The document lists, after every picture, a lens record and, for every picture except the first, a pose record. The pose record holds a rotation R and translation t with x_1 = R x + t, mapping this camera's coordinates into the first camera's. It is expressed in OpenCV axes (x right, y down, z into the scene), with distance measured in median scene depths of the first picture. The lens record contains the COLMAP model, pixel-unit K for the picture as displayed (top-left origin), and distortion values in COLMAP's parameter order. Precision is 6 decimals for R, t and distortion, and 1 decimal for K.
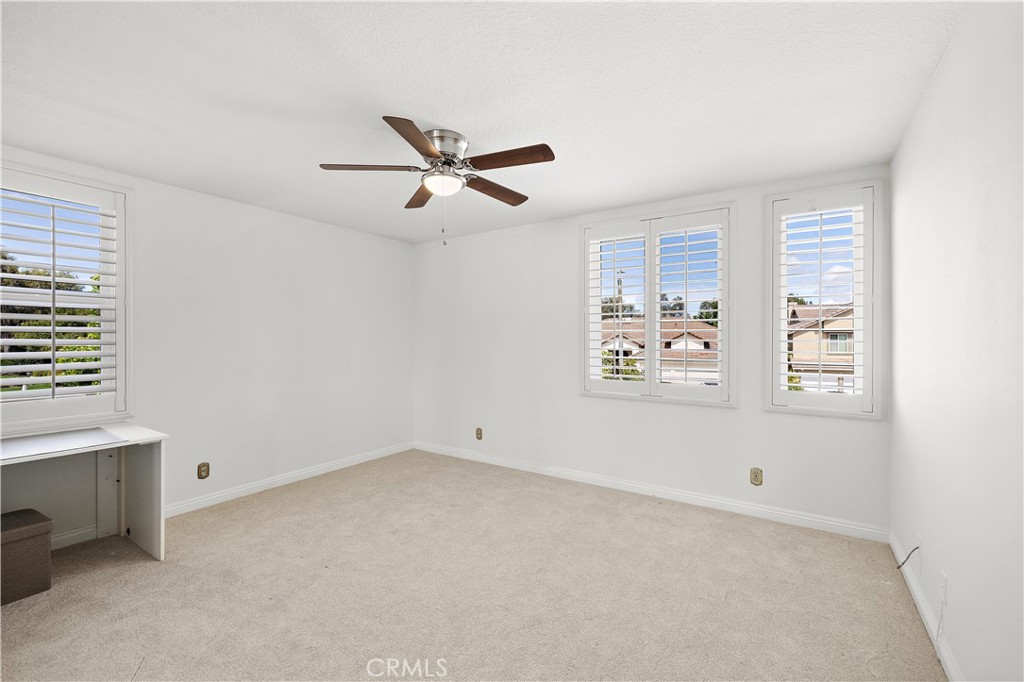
lens RADIAL K [[431.4, 0, 512.0], [0, 431.4, 341.0], [0, 0, 1]] dist [0.001186, -0.002648]
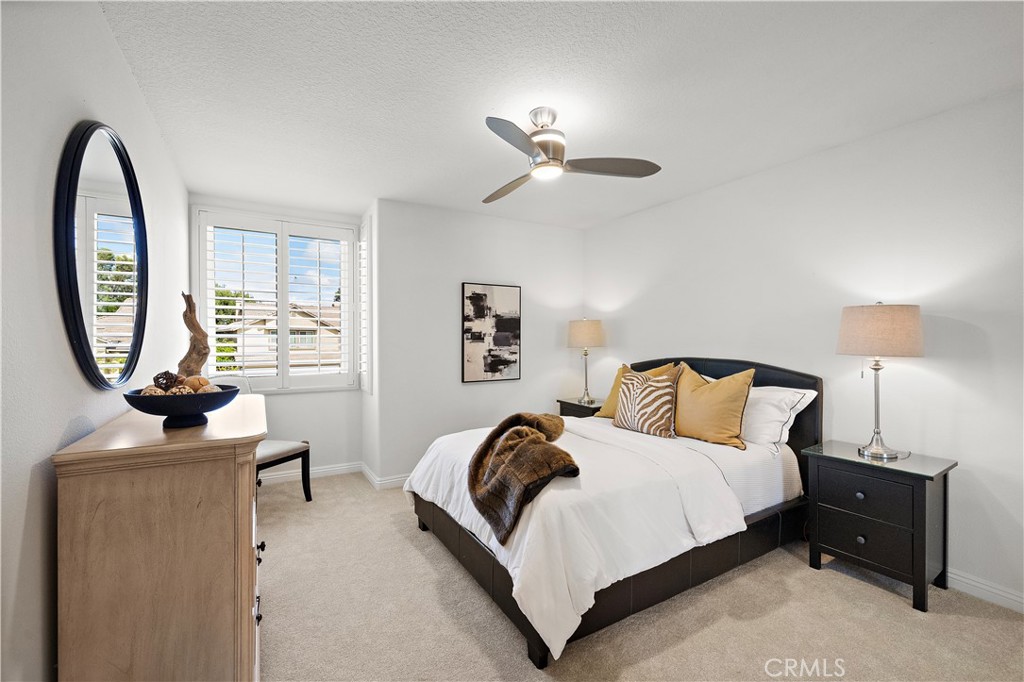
lens RADIAL K [[431.4, 0, 512.0], [0, 431.4, 341.0], [0, 0, 1]] dist [0.001186, -0.002648]
pose [[0.390311, -0.022462, 0.920409, -0.277637], [0.015232, 0.999723, 0.017938, -0.001134], [-0.920557, 0.007018, 0.390545, -0.067424]]
